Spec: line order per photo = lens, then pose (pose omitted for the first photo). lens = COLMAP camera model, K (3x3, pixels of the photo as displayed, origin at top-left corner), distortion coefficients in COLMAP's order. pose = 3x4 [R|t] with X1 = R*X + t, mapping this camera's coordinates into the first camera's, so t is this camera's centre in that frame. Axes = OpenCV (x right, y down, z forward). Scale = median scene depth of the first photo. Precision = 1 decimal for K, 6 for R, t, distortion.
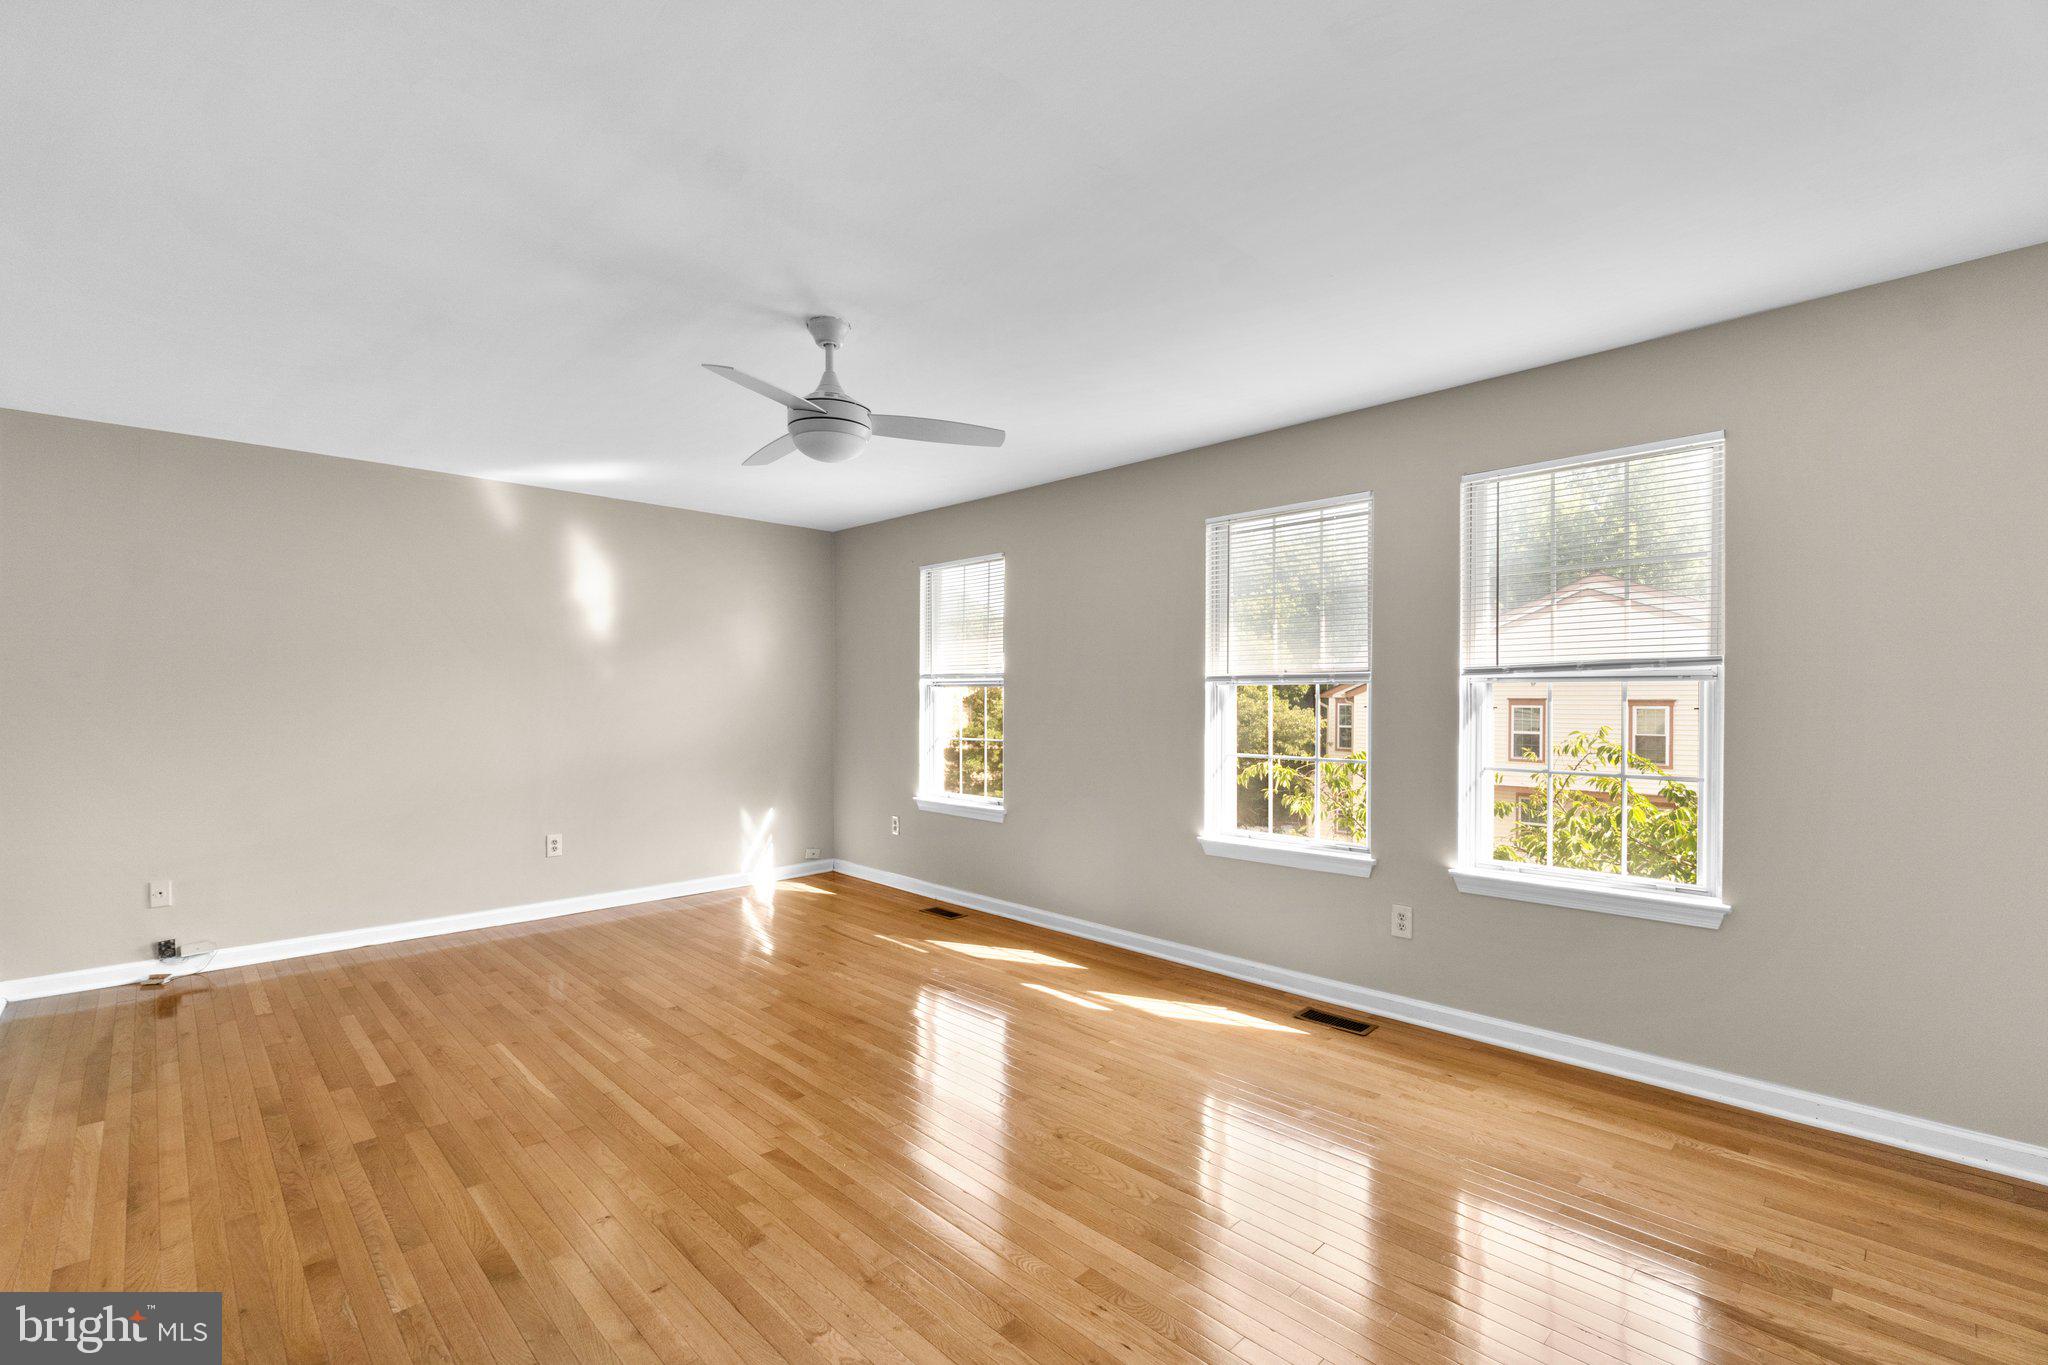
lens RADIAL K [[893.9, 0, 1017.8], [0, 893.9, 700.7], [0, 0, 1]] dist [-0.004693, 0.003429]
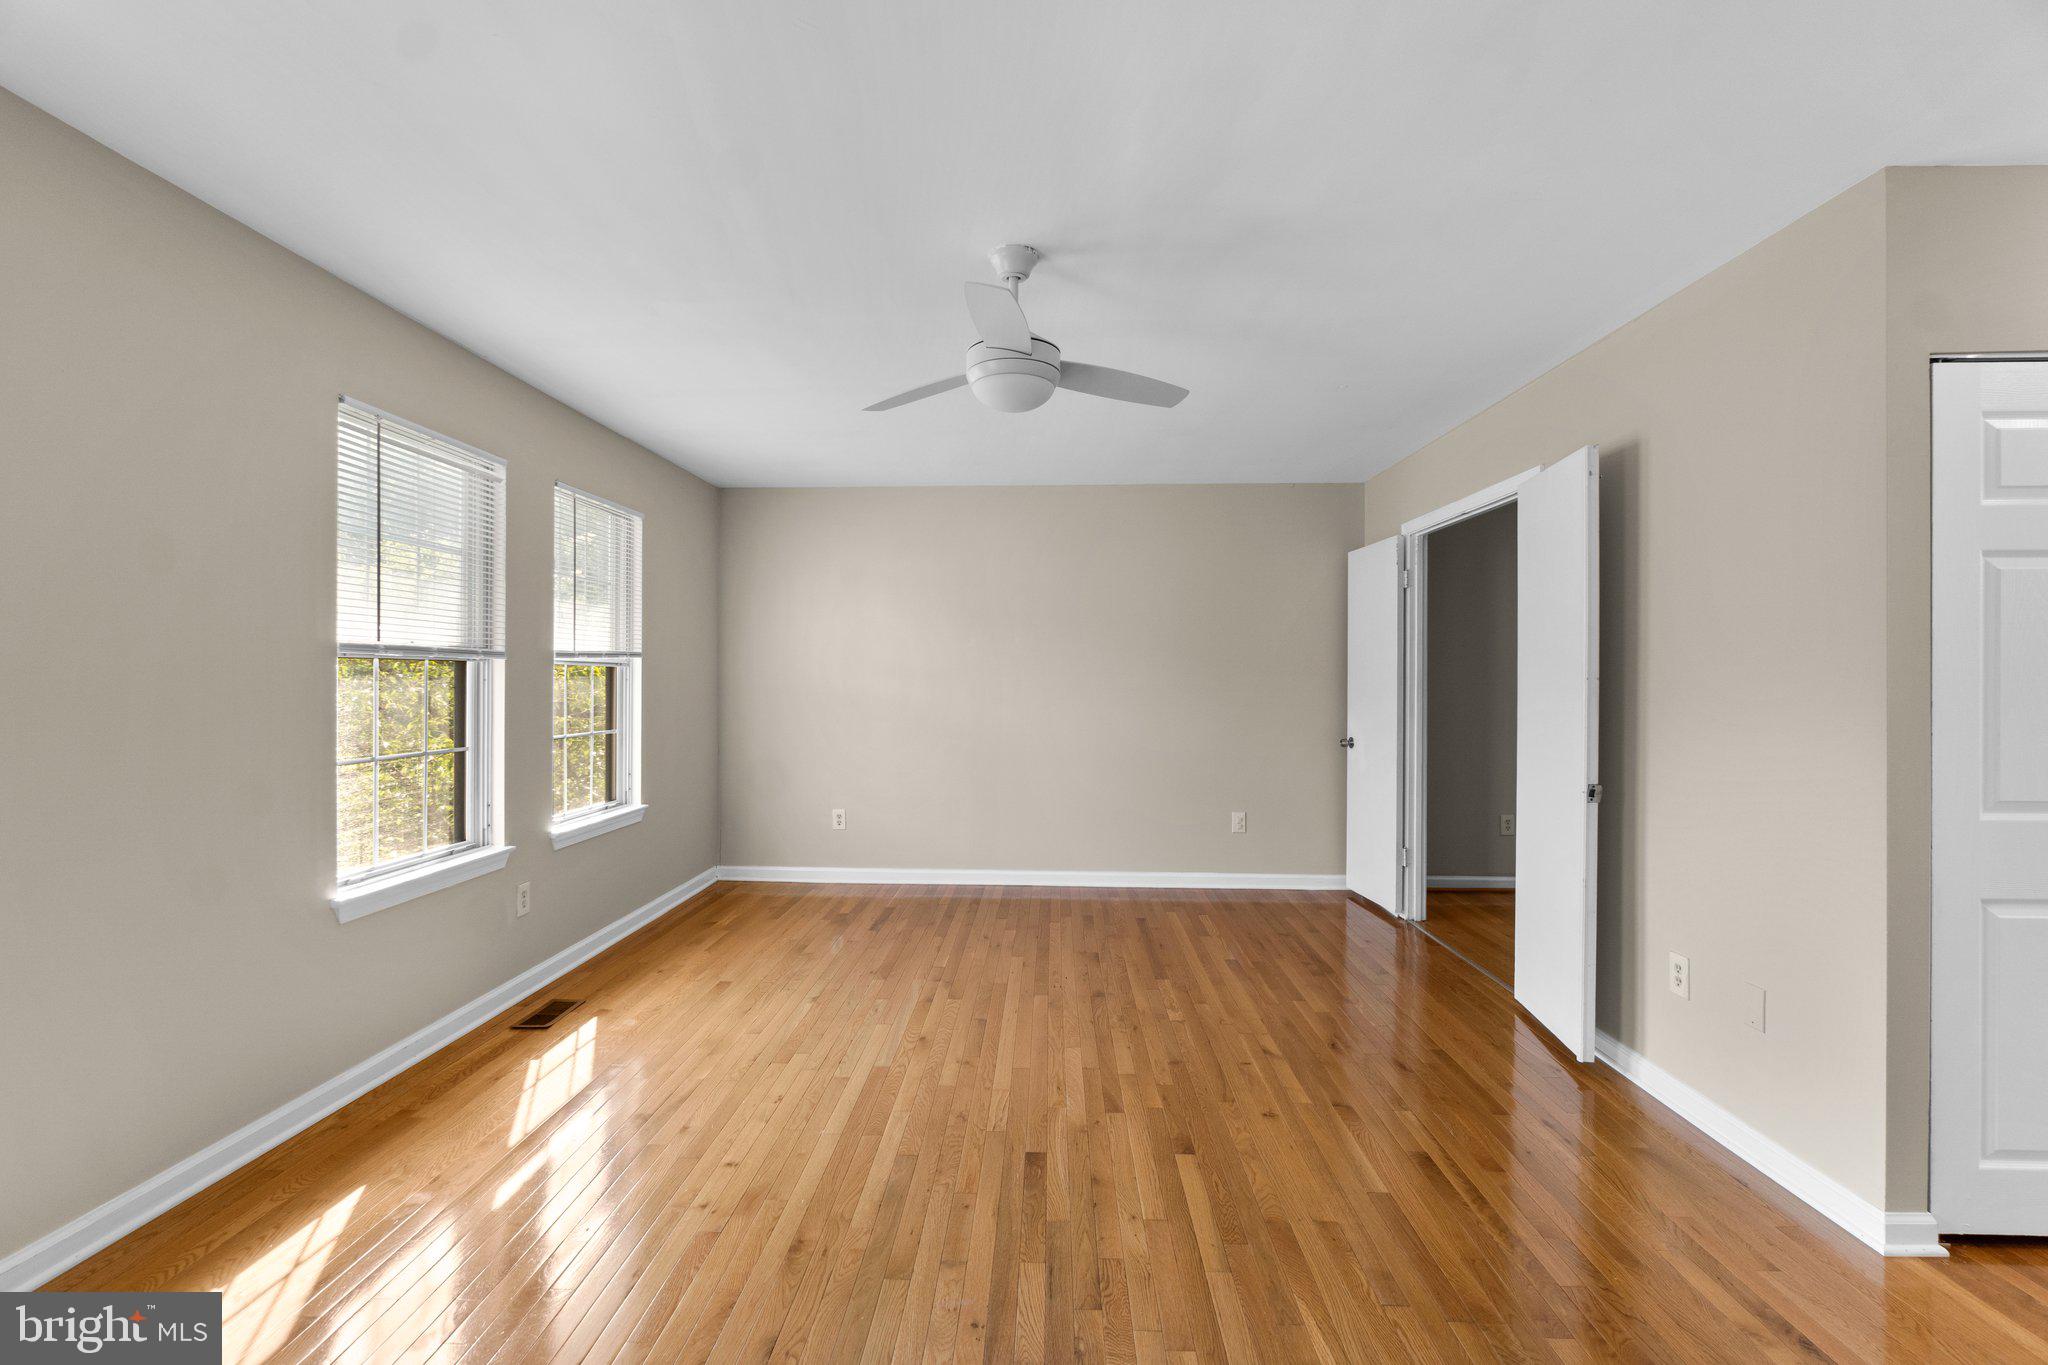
lens RADIAL K [[893.9, 0, 1034.1], [0, 893.9, 681.8], [0, 0, 1]] dist [-0.004693, 0.003429]
pose [[-0.695800, -0.009844, 0.718168, -0.649063], [-0.003223, 0.999939, 0.010584, -0.007942], [-0.718228, 0.005050, -0.695790, 1.214501]]
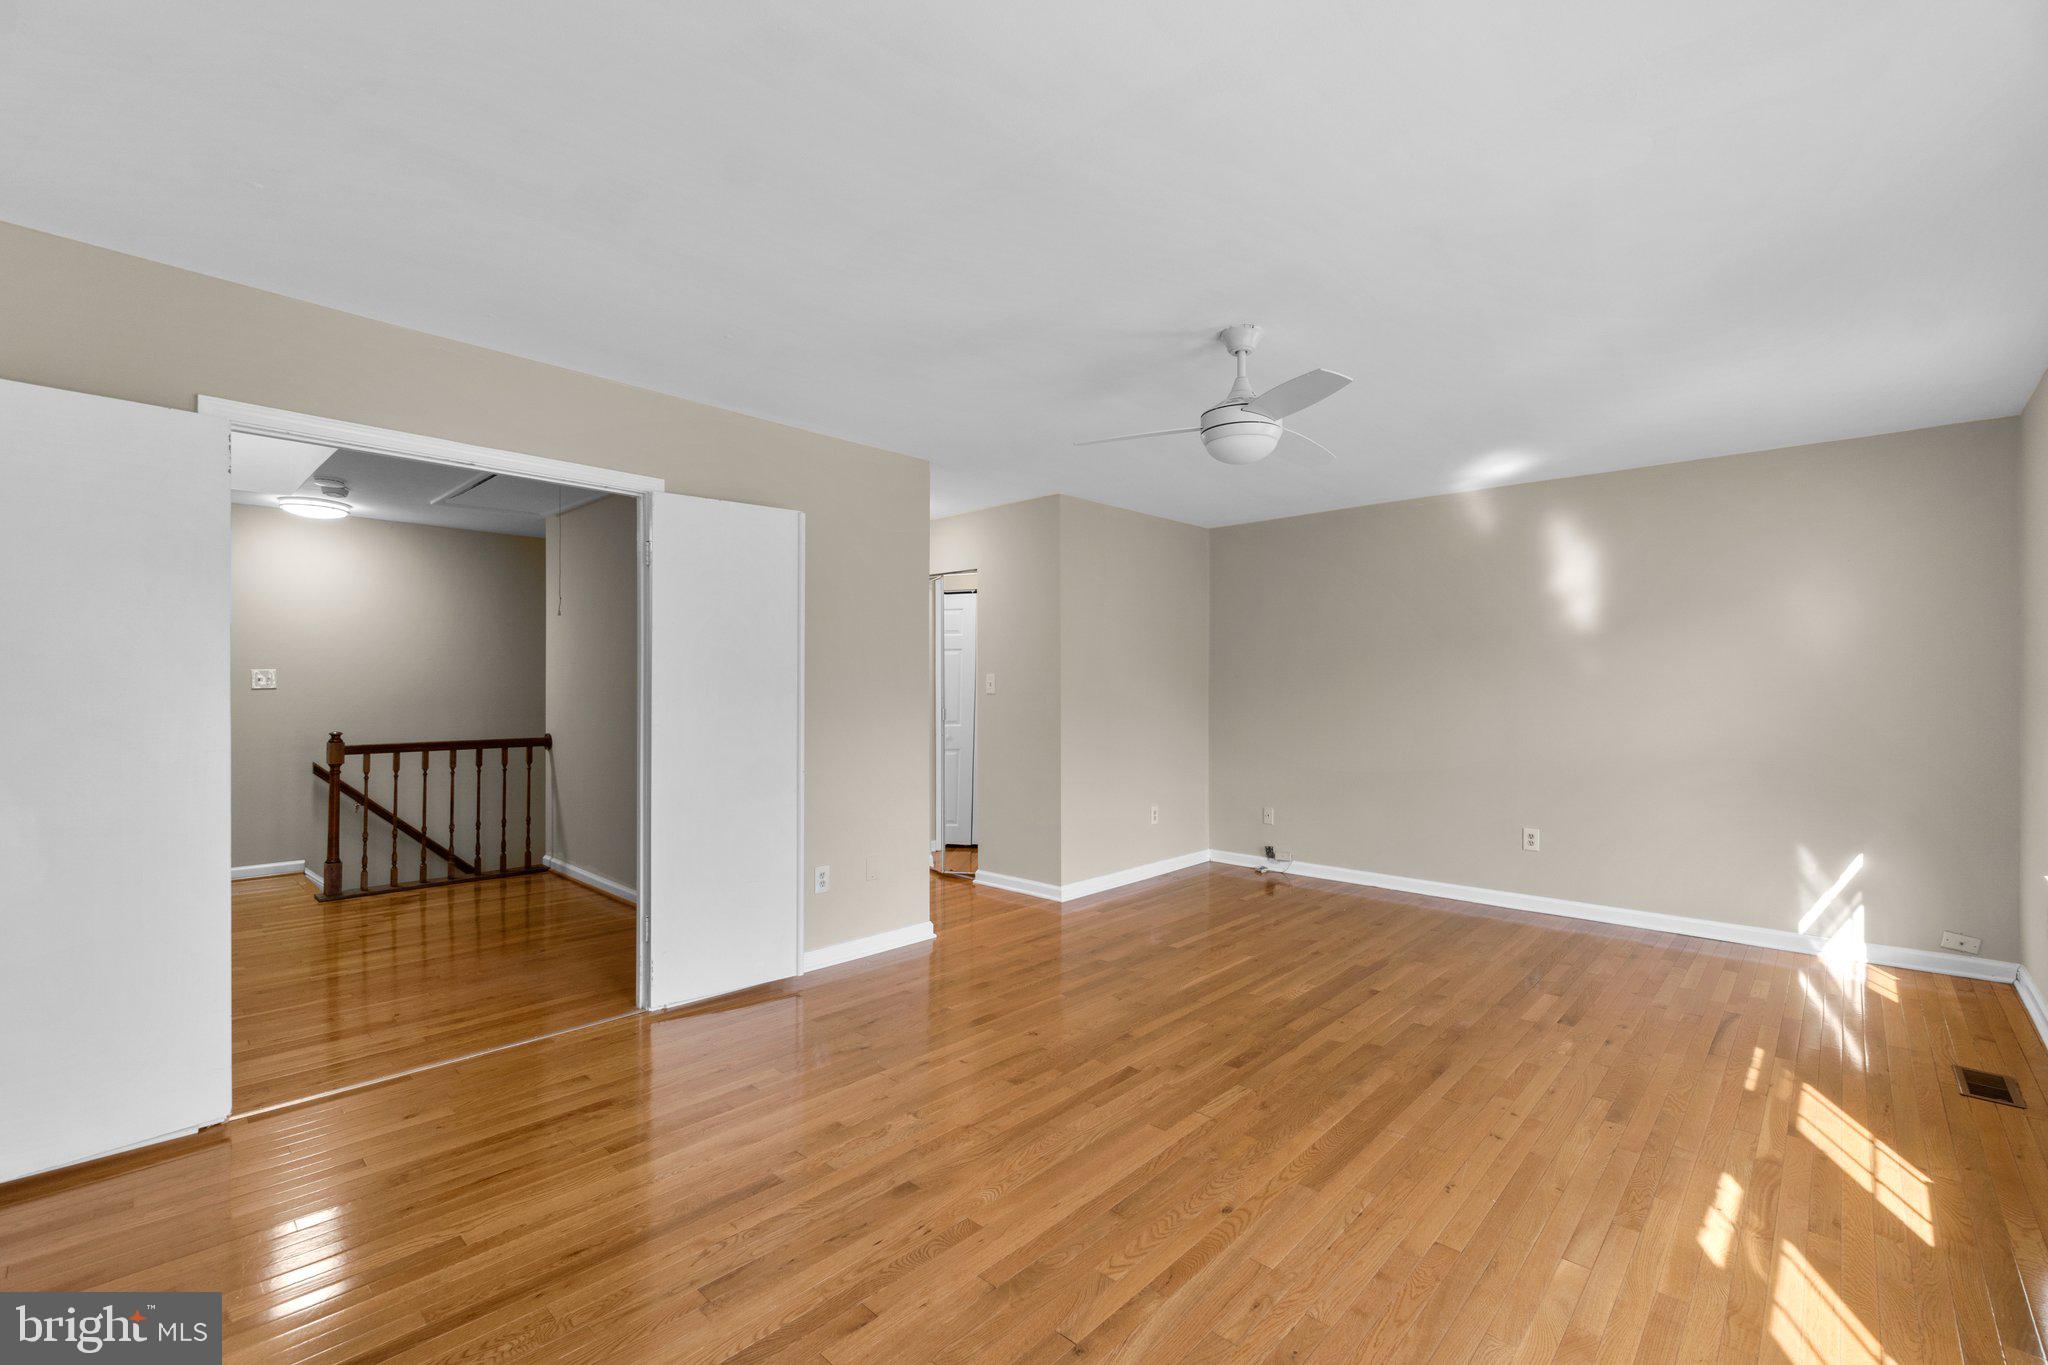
lens RADIAL K [[893.9, 0, 1018.3], [0, 893.9, 673.4], [0, 0, 1]] dist [-0.004693, 0.003429]
pose [[0.037418, -0.017036, -0.999154, 0.622339], [-0.007215, 0.999824, -0.017318, -0.001417], [0.999274, 0.007857, 0.037288, 0.538176]]
